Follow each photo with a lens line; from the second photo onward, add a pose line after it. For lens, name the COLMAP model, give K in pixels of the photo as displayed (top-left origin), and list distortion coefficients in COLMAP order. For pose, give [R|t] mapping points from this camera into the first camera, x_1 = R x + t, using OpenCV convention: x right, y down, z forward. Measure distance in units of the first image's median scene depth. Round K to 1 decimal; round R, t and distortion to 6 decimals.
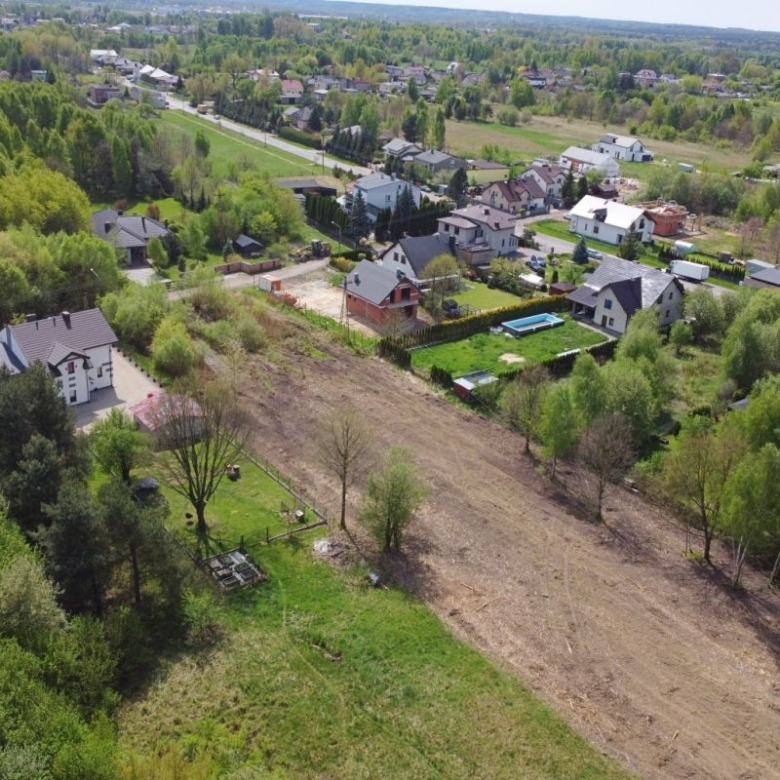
lens RADIAL K [[880.9, 0, 387.2], [0, 880.9, 363.7], [0, 0, 1]] dist [0.026208, -0.054399]
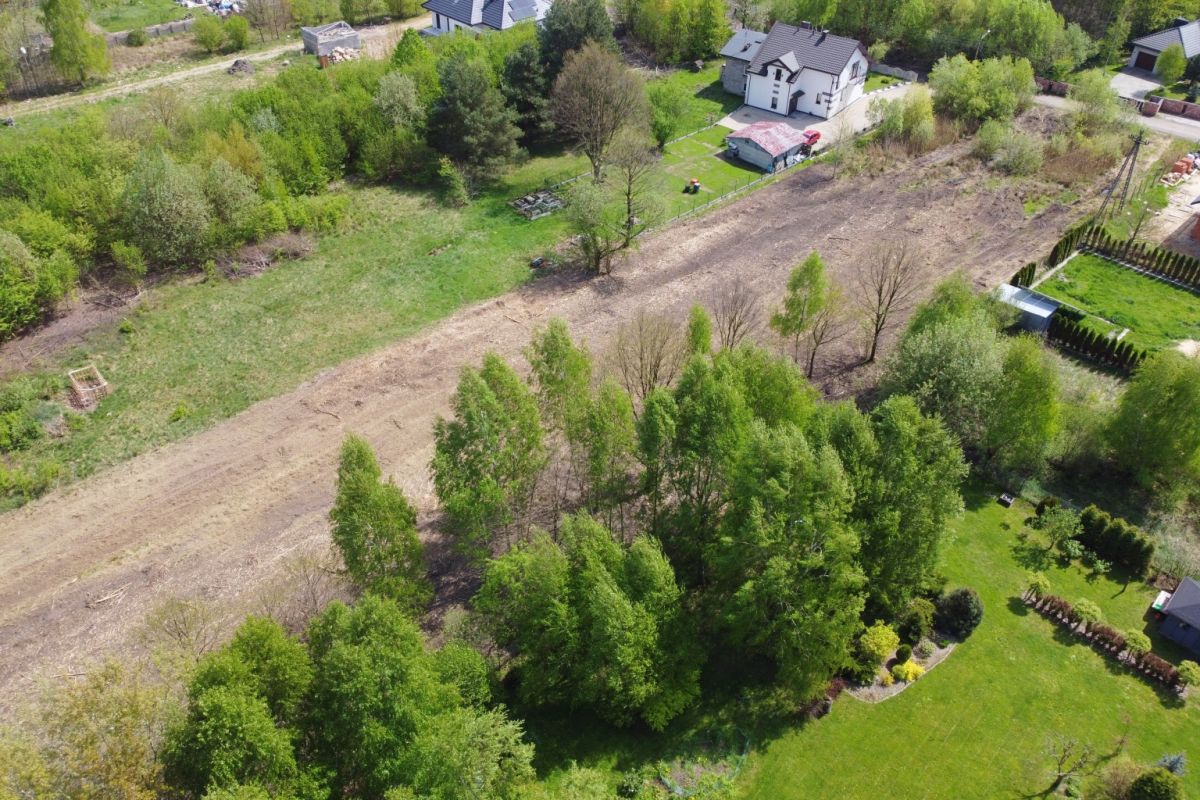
lens RADIAL K [[903.5, 0, 597.6], [0, 903.5, 362.0], [0, 0, 1]] dist [0.007522, -0.010517]
pose [[0.114218, 0.558458, -0.821632, 0.580020], [-0.383098, 0.787838, 0.482232, -0.134474], [0.916619, 0.259686, 0.303930, 0.443040]]
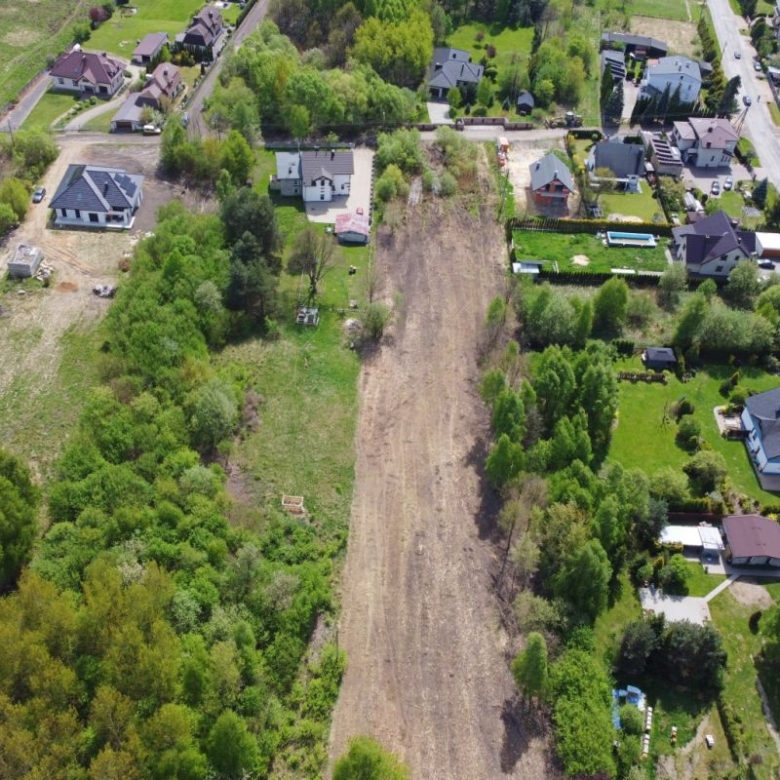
lens RADIAL K [[885.9, 0, 386.7], [0, 885.9, 346.6], [0, 0, 1]] dist [0.018905, -0.035975]
pose [[0.785797, 0.424489, -0.449813, 0.612756], [-0.256686, 0.885521, 0.387253, -0.369552], [0.562704, -0.188841, 0.804800, -0.427582]]
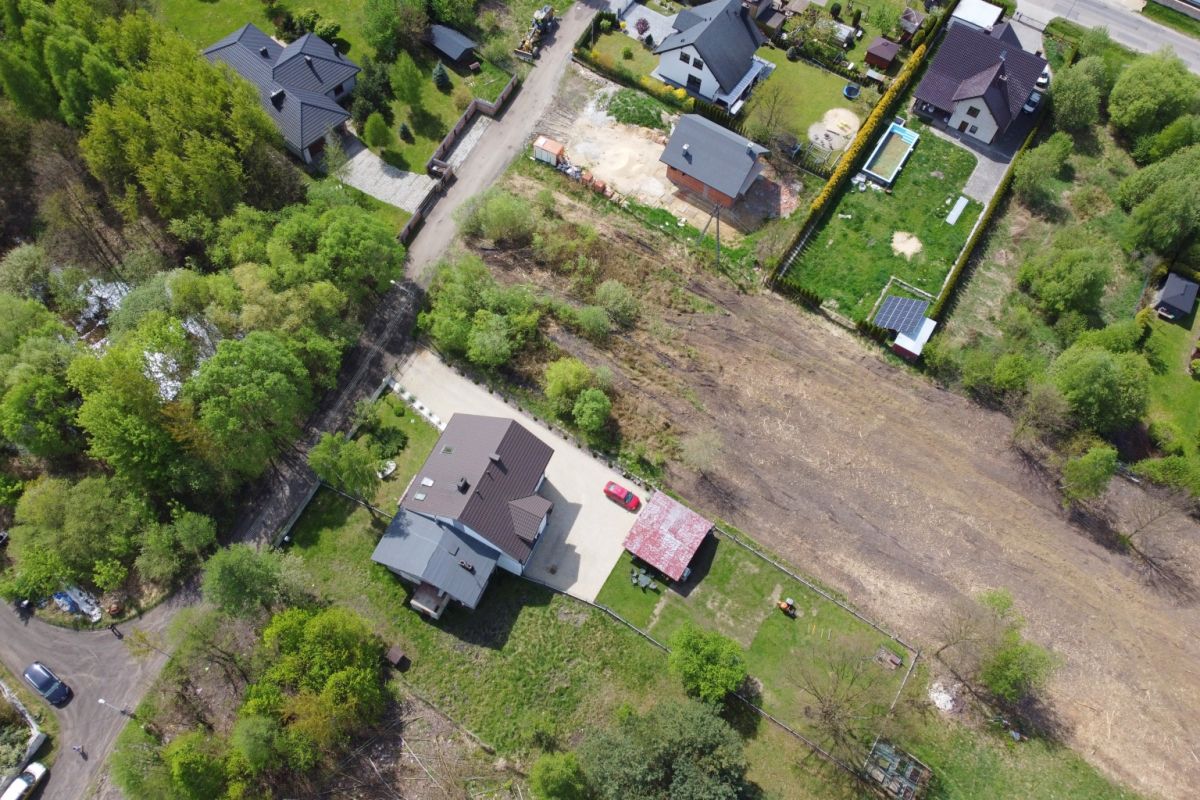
lens RADIAL K [[903.5, 0, 597.6], [0, 903.5, 362.0], [0, 0, 1]] dist [0.007522, -0.010517]
pose [[0.941227, -0.300447, 0.154348, -0.314619], [0.135215, 0.753890, 0.642936, -0.526697], [-0.309530, -0.584278, 0.750207, 0.342779]]
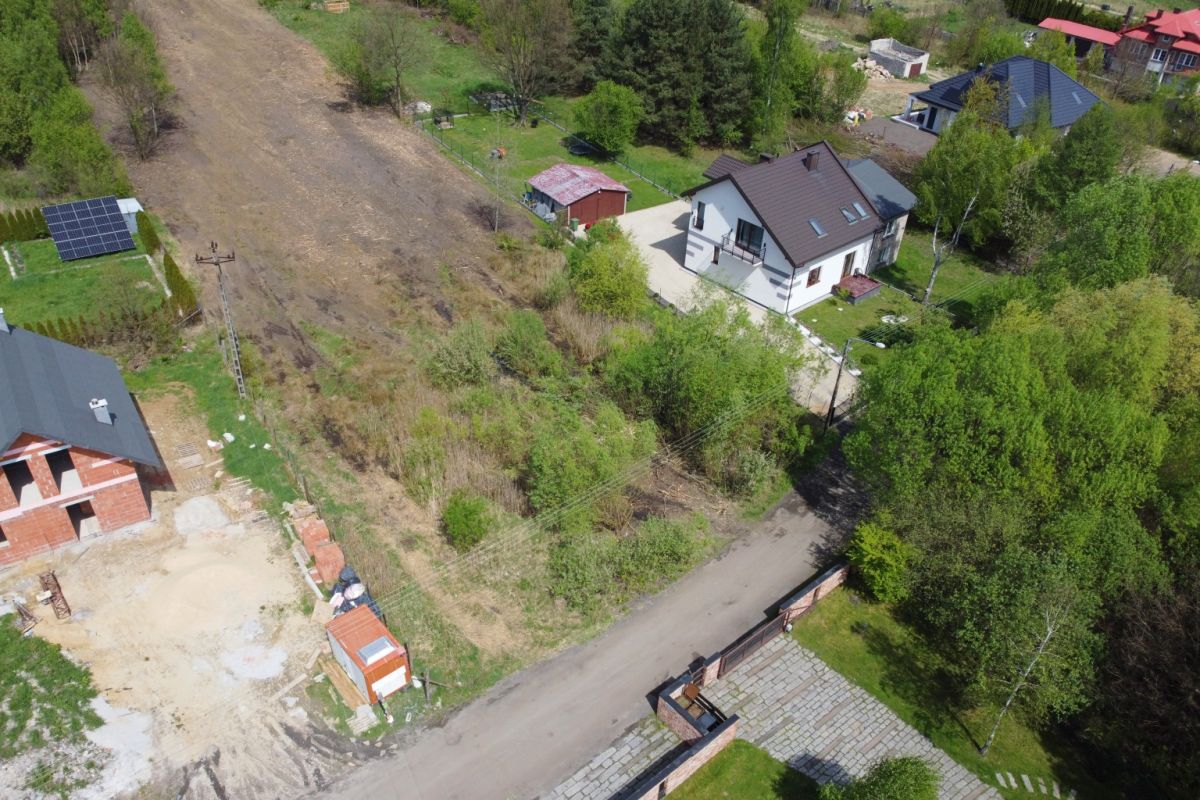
lens RADIAL K [[936.5, 0, 600.0], [0, 936.5, 400.0], [0, 0, 1]] dist [0.003596, -0.000055]
pose [[-0.992302, -0.123207, -0.012502, -0.218710], [-0.078600, 0.548574, 0.832399, -0.420754], [-0.095699, 0.826974, -0.554036, 1.266593]]
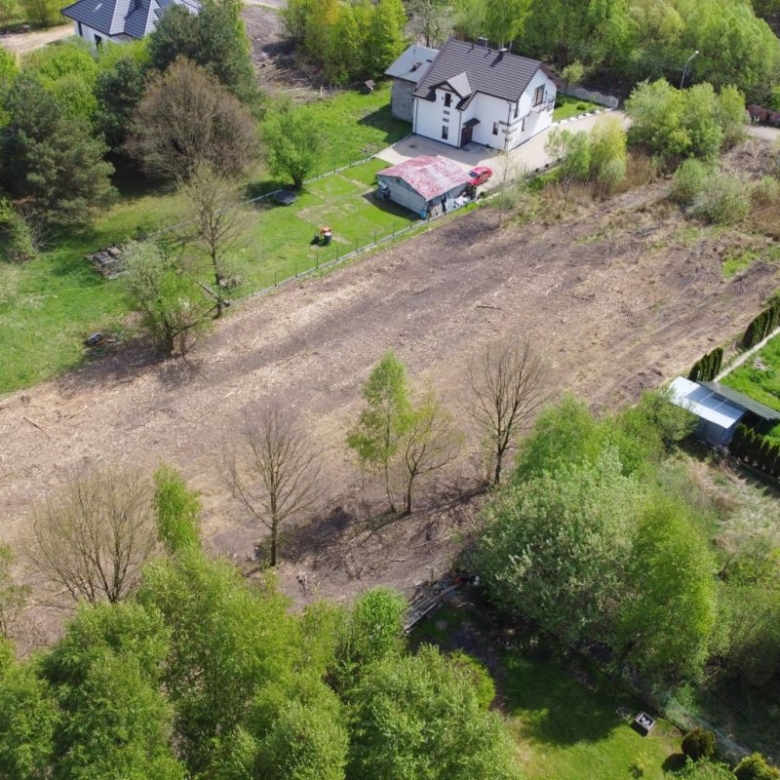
lens RADIAL K [[880.9, 0, 387.2], [0, 880.9, 363.7], [0, 0, 1]] dist [0.026208, -0.054399]
pose [[0.128057, 0.557118, -0.820500, 0.435256], [-0.400024, 0.786045, 0.471290, -0.150701], [0.907514, 0.267868, 0.323519, 0.576849]]
